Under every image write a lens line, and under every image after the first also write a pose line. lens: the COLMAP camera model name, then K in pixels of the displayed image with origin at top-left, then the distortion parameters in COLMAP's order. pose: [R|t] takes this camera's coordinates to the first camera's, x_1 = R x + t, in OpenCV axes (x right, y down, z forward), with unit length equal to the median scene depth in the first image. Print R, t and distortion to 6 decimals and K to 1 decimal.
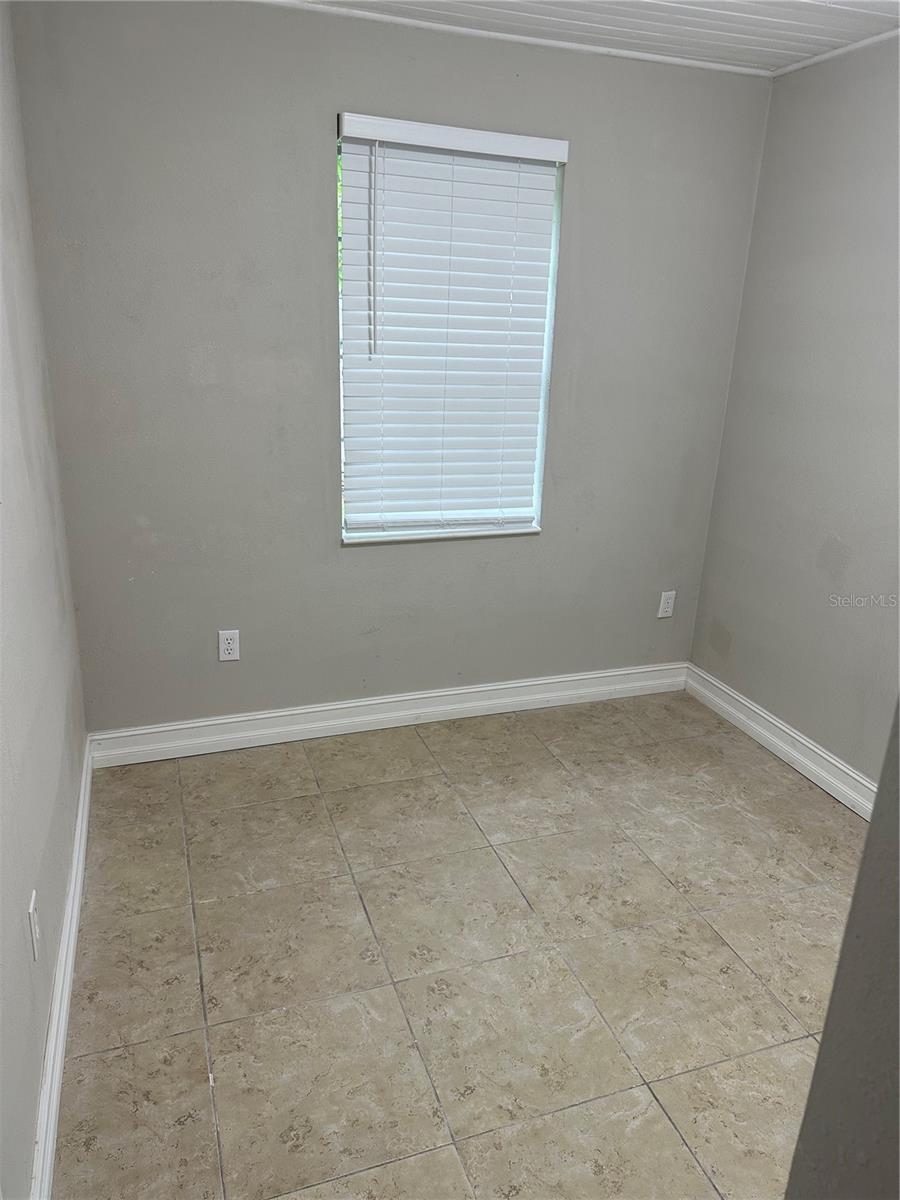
lens RADIAL K [[950.8, 0, 469.5], [0, 950.8, 597.8], [0, 0, 1]] dist [0.121876, -0.006296]
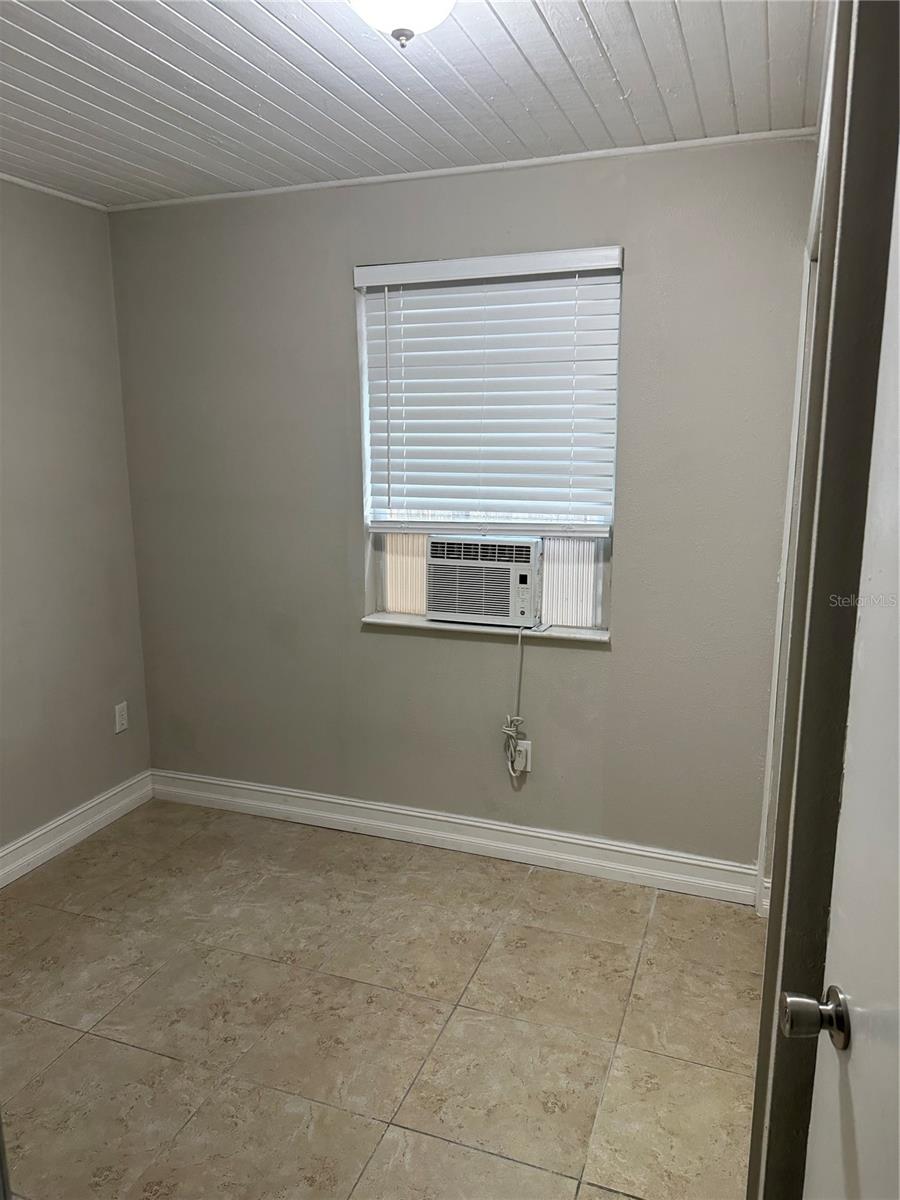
lens RADIAL K [[950.8, 0, 469.5], [0, 950.8, 597.8], [0, 0, 1]] dist [0.121876, -0.006296]
pose [[0.666618, -0.210213, 0.715144, -0.302793], [0.287556, 0.957669, 0.013457, -0.026704], [-0.687700, 0.196673, 0.698848, 0.070221]]
